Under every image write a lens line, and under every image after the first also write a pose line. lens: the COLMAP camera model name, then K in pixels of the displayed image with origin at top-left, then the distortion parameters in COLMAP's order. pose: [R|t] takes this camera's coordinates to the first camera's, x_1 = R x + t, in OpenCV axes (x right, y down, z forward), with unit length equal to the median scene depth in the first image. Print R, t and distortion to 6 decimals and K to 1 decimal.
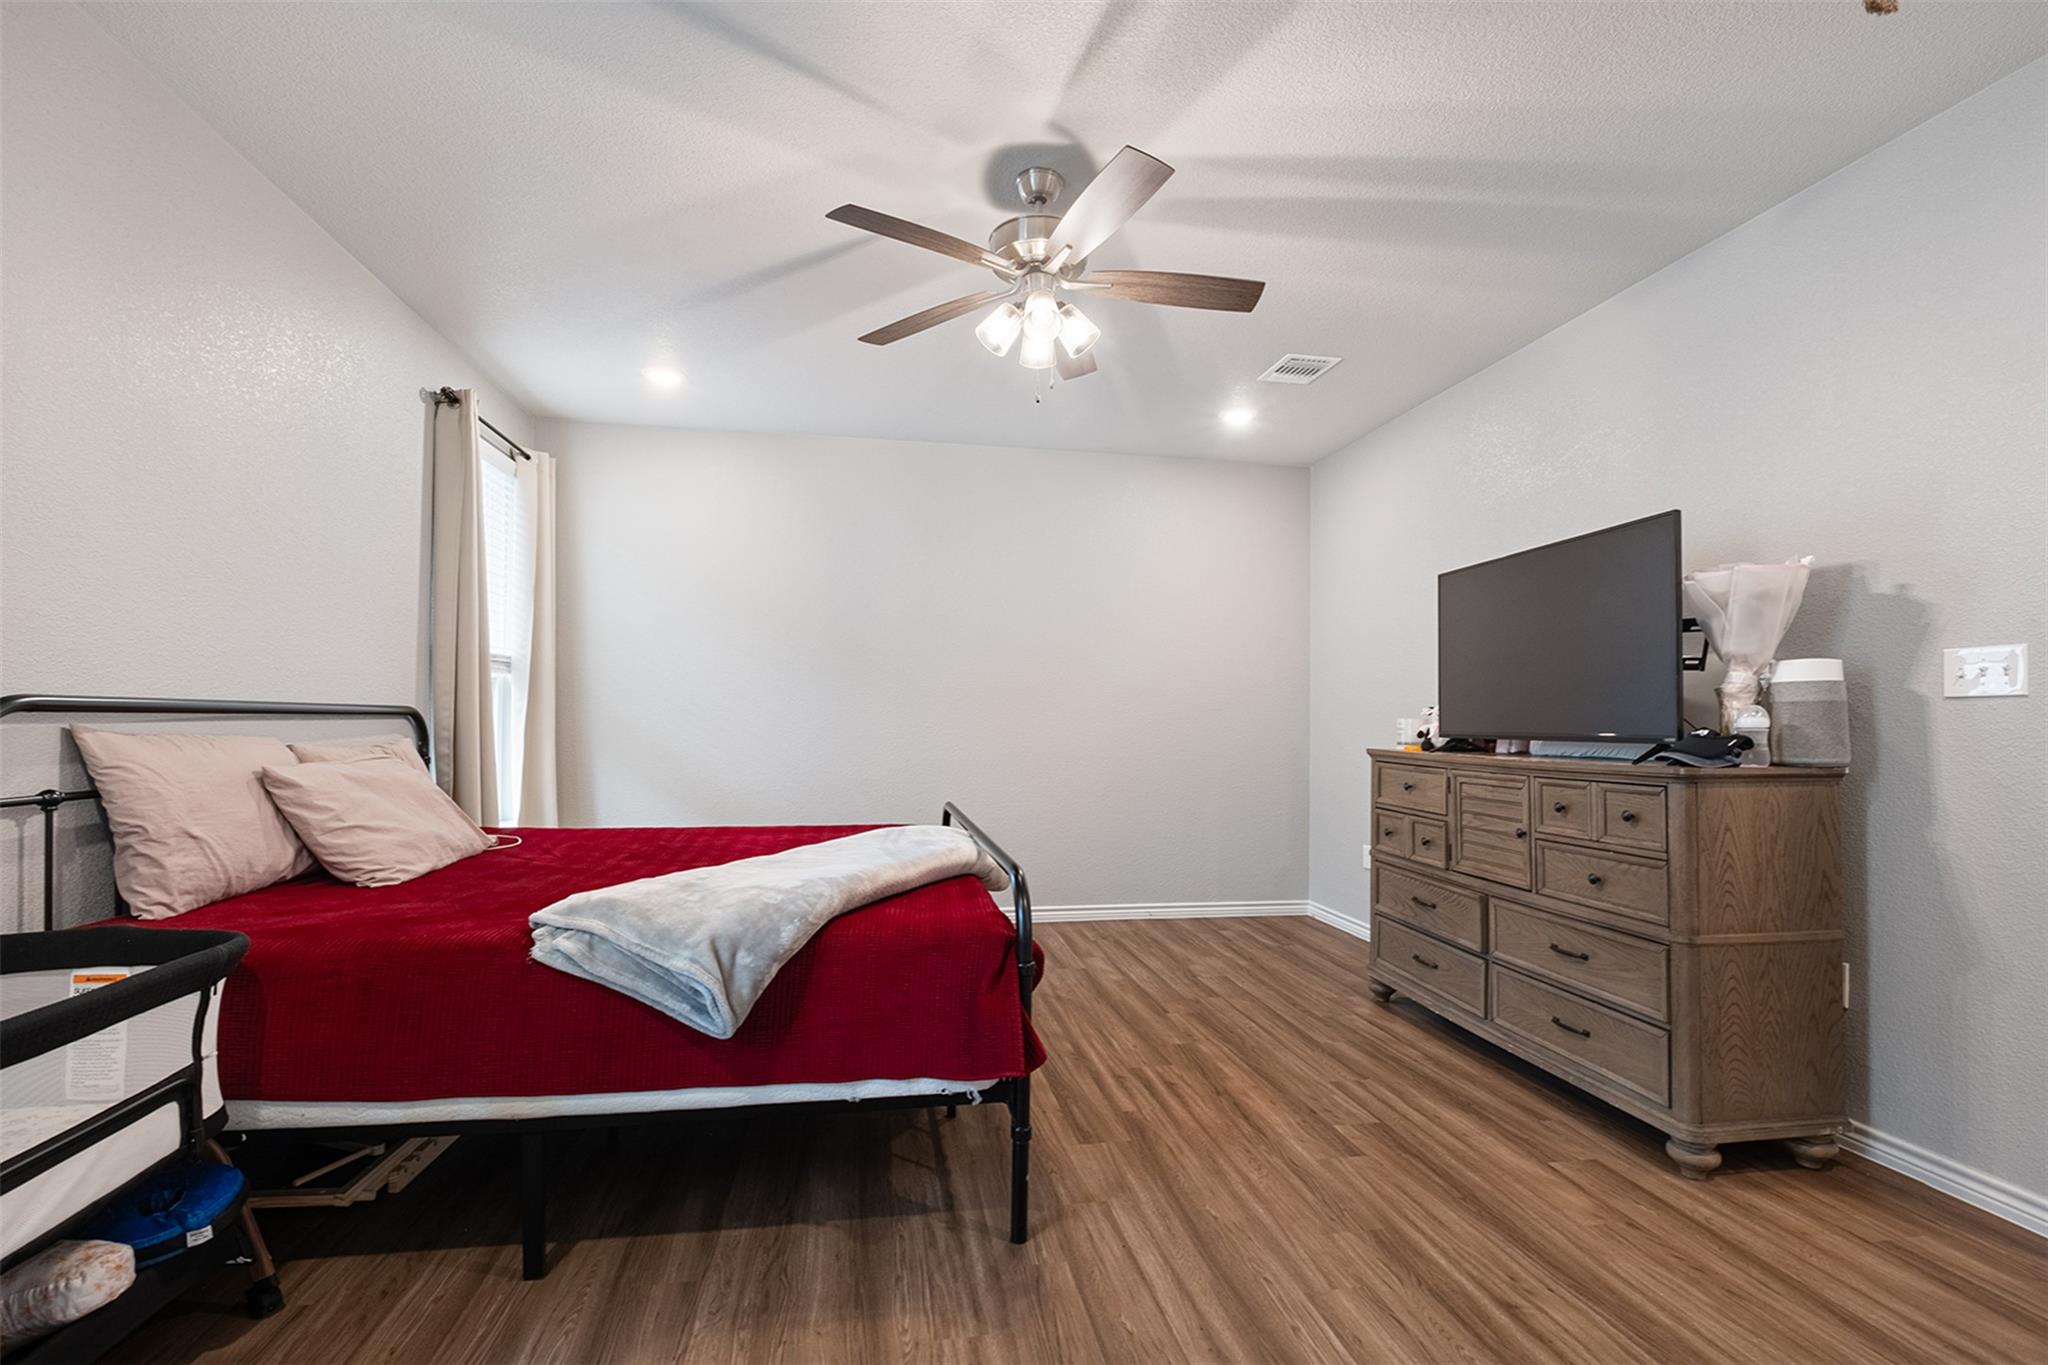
lens RADIAL K [[902.7, 0, 988.7], [0, 902.7, 704.9], [0, 0, 1]] dist [0.004617, -0.005290]
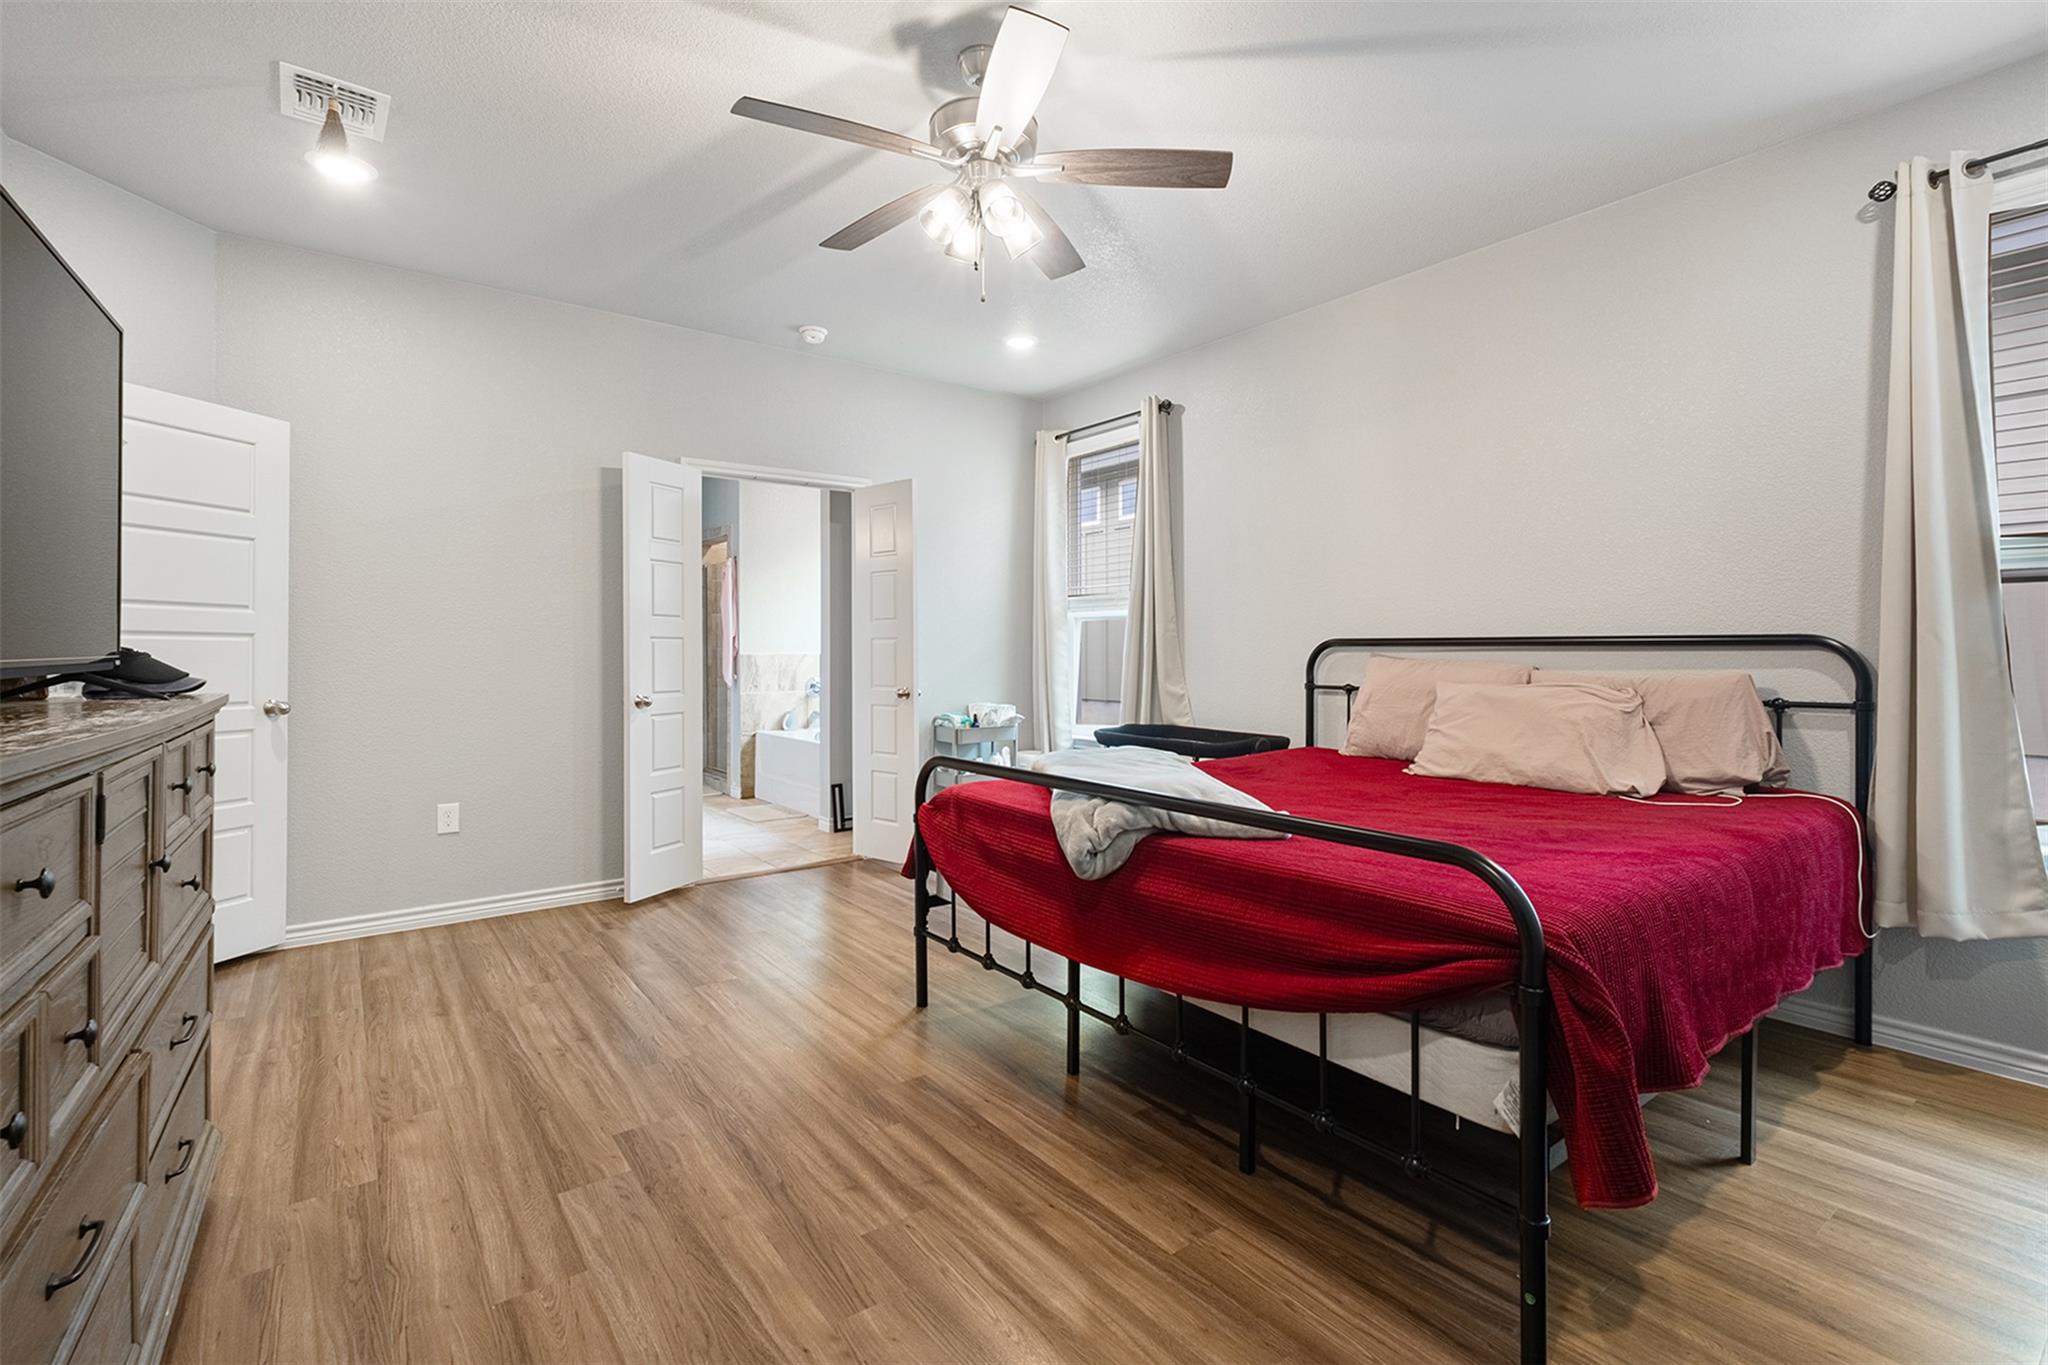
lens RADIAL K [[902.7, 0, 1047.8], [0, 902.7, 641.5], [0, 0, 1]] dist [0.004617, -0.005290]
pose [[-0.861053, -0.012971, -0.508350, 0.497436], [-0.000125, 0.999680, -0.025296, 0.039146], [0.508516, -0.021718, -0.860779, 1.946897]]
